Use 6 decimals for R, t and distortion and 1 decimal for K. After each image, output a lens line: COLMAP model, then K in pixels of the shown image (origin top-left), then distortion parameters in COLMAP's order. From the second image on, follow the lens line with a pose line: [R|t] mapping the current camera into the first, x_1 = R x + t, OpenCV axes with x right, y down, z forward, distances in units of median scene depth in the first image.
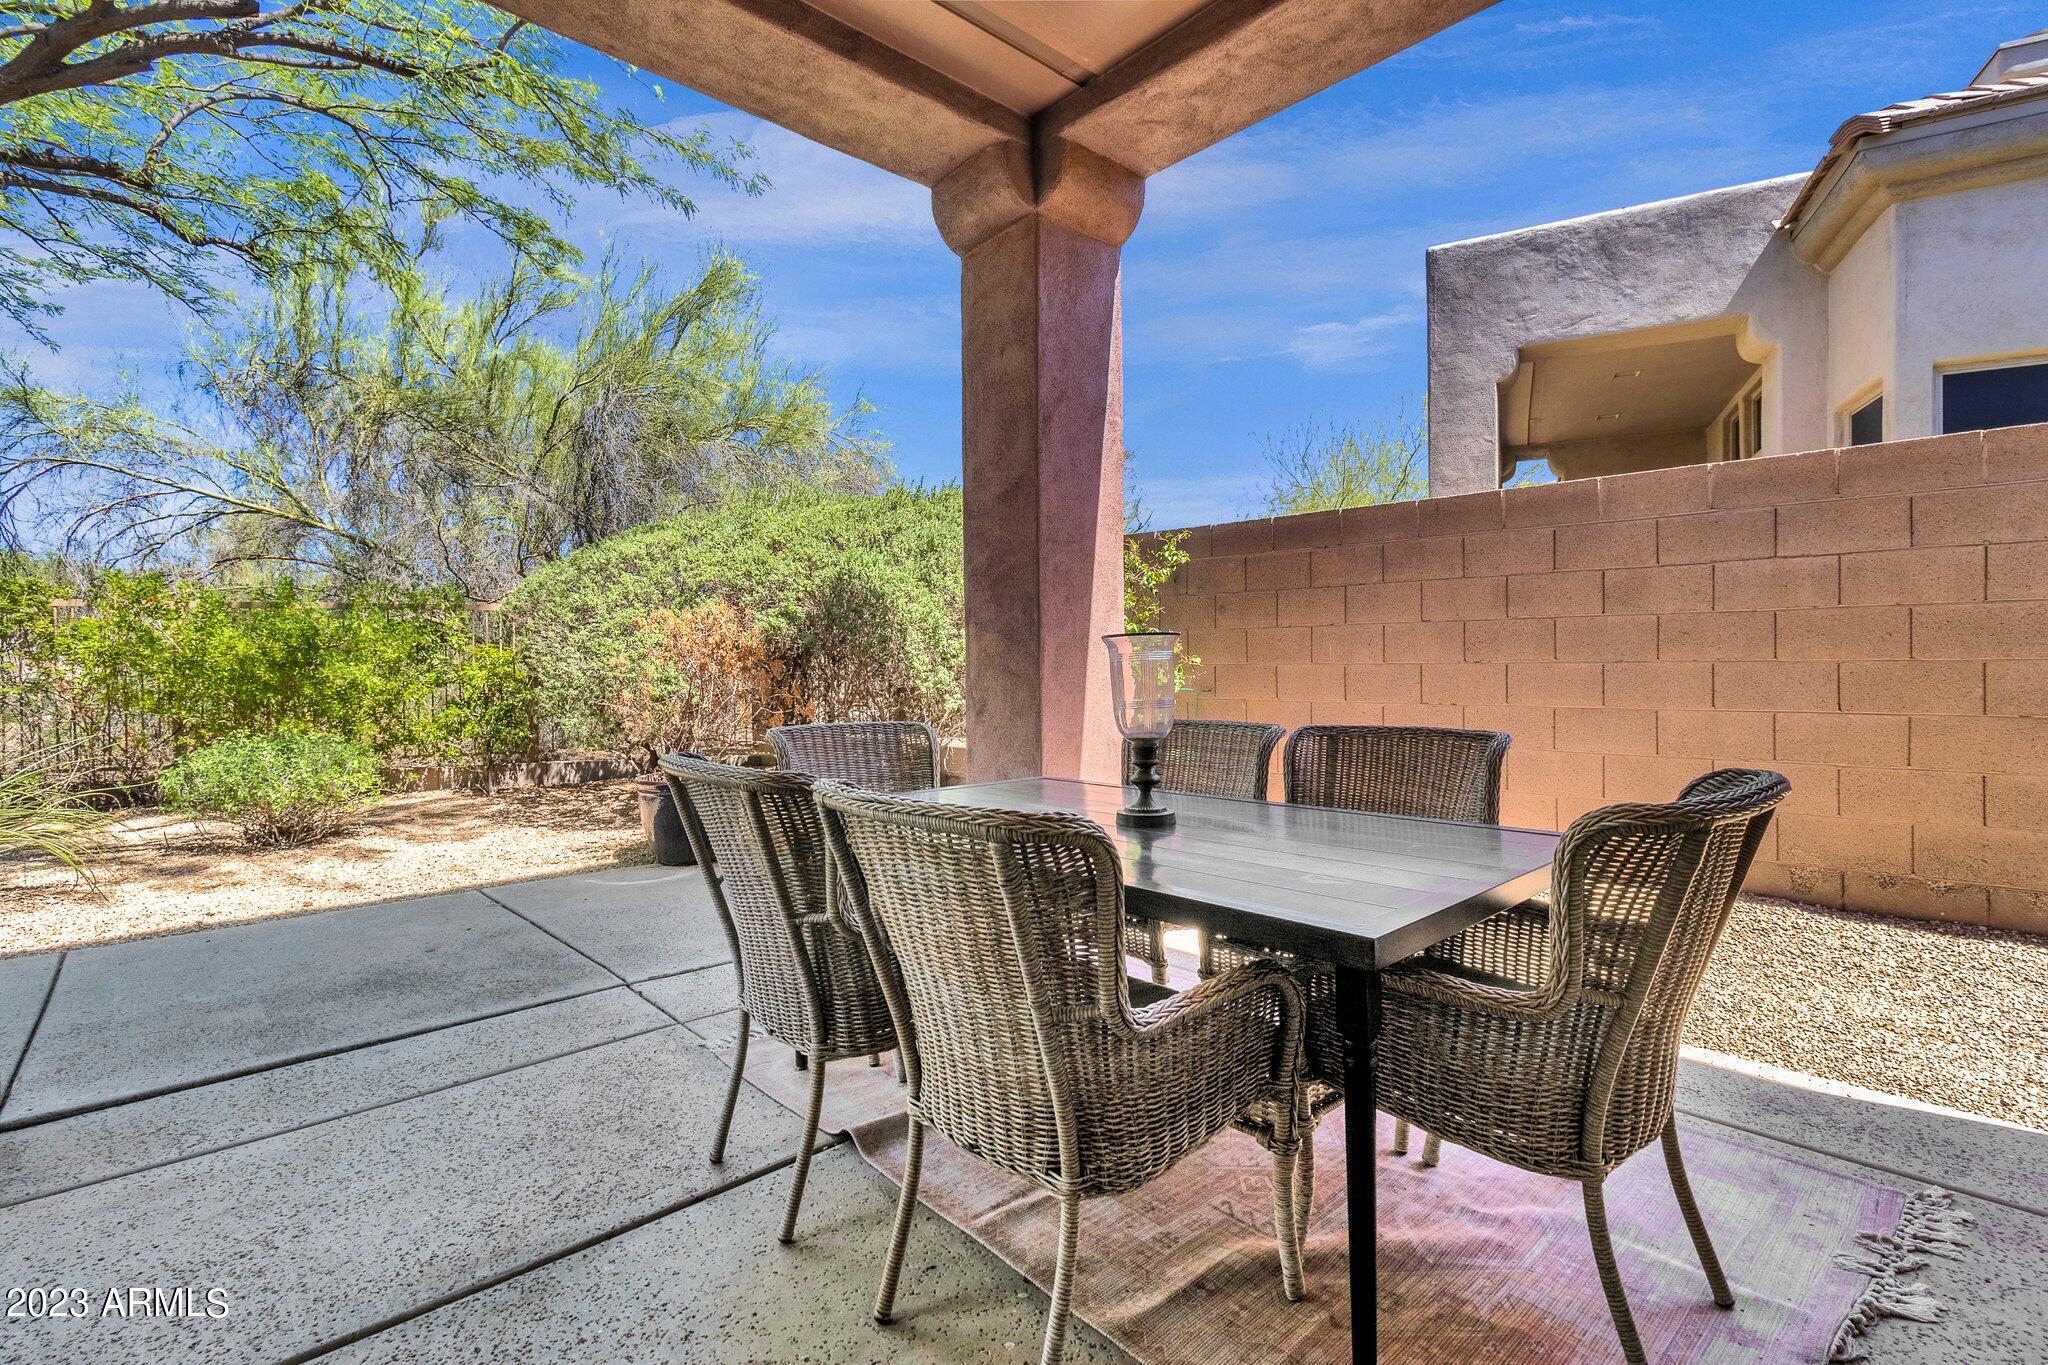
lens RADIAL K [[944.6, 0, 1029.1], [0, 944.6, 682.2], [0, 0, 1]] dist [0.001526, 0.000774]
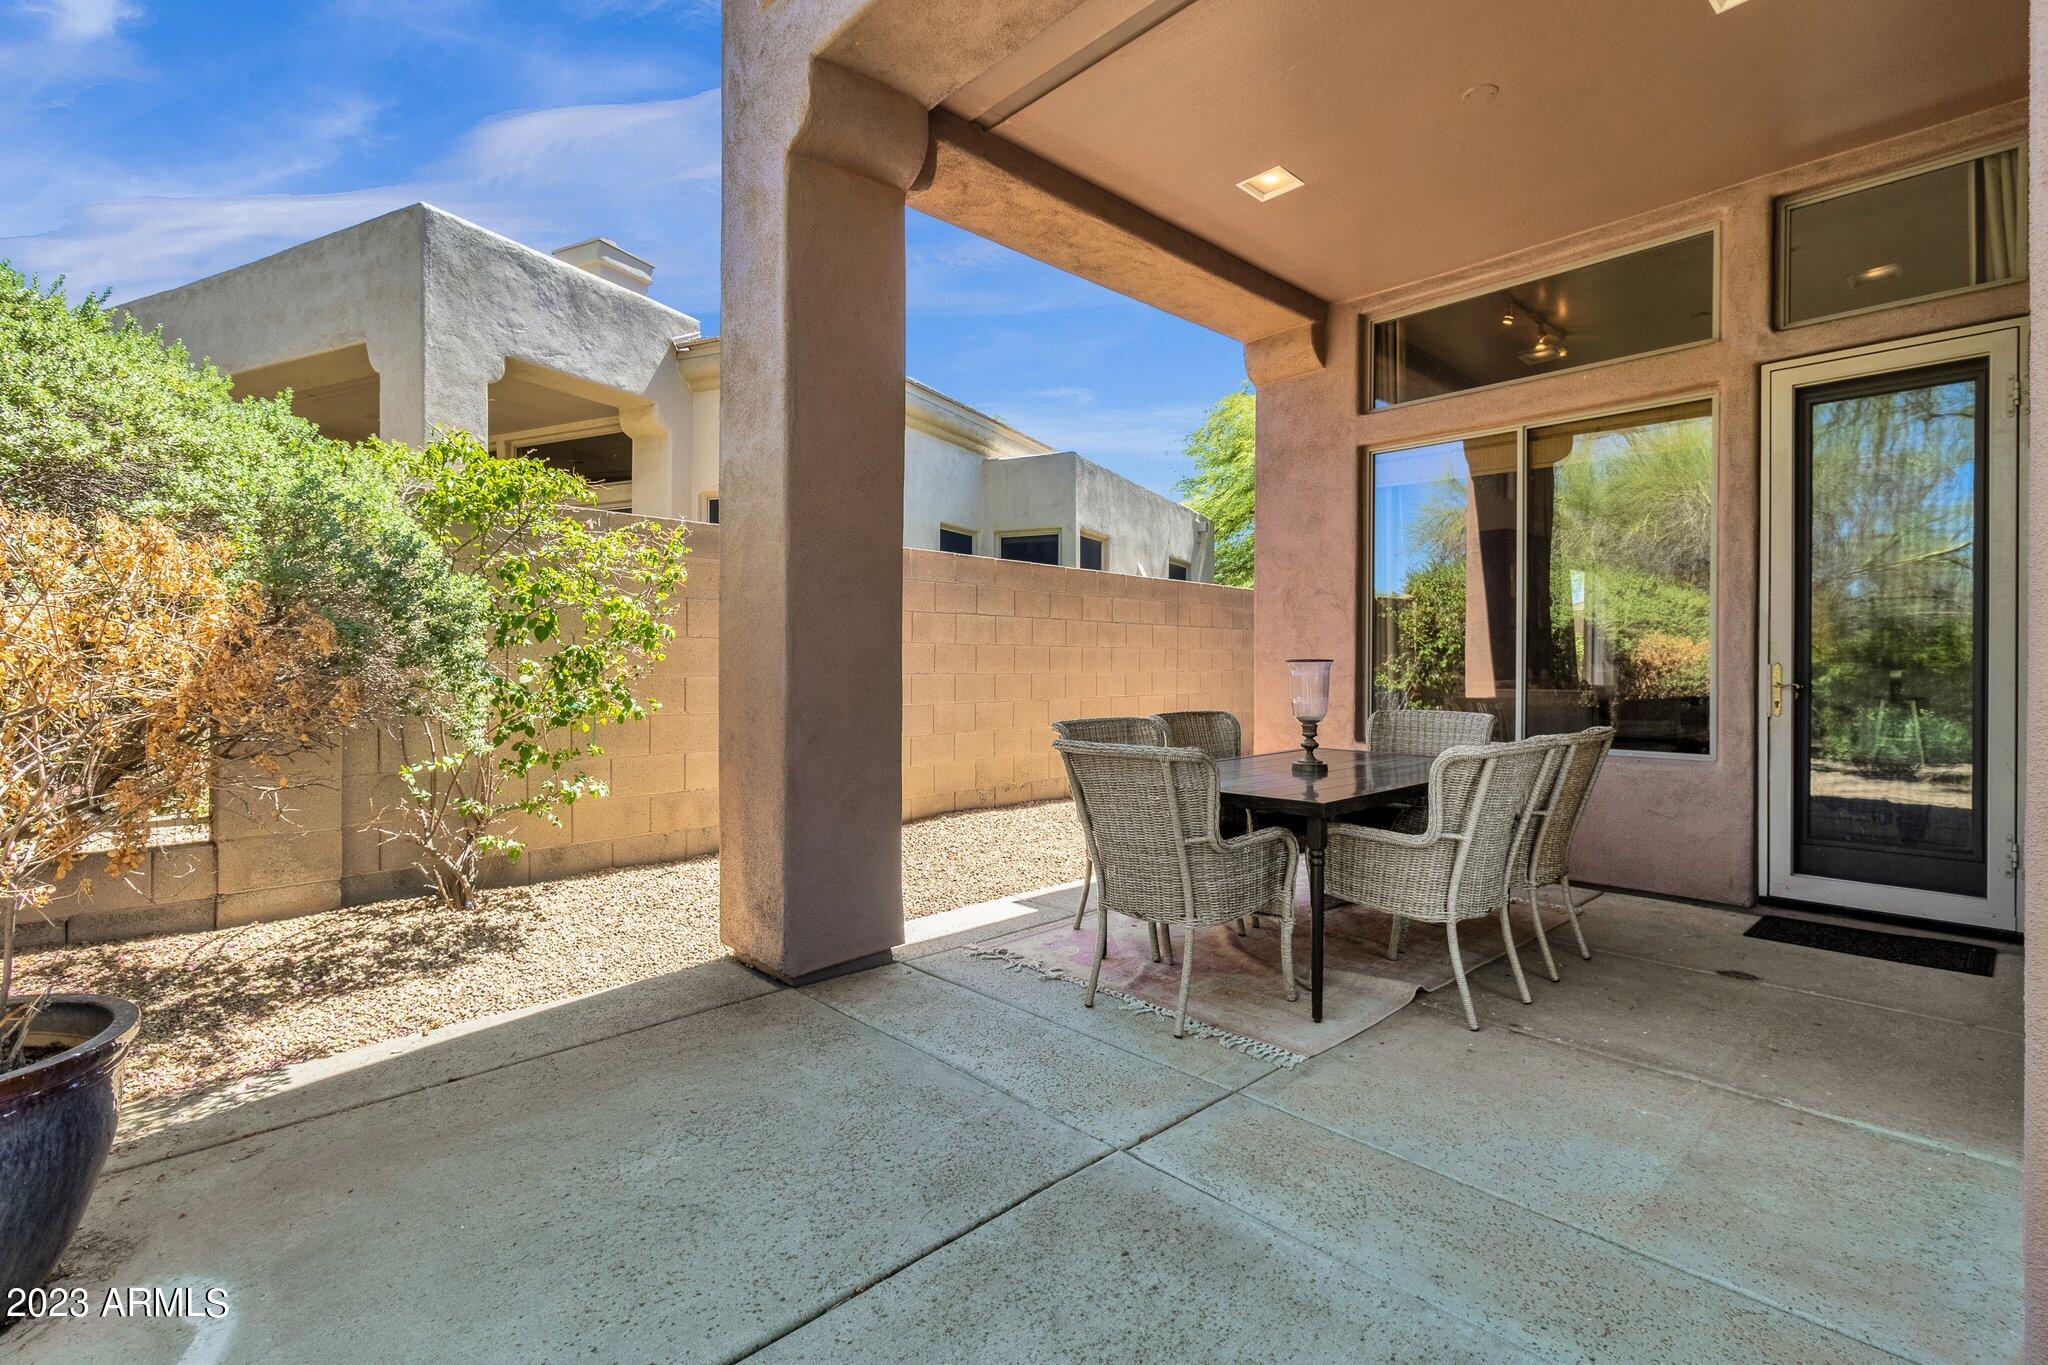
lens RADIAL K [[944.6, 0, 1028.9], [0, 944.6, 676.2], [0, 0, 1]] dist [0.001526, 0.000774]
pose [[-0.008098, -0.001023, 0.999967, -0.941518], [0.018156, 0.999834, 0.001170, -0.017568], [-0.999802, 0.018165, -0.008078, 0.911871]]
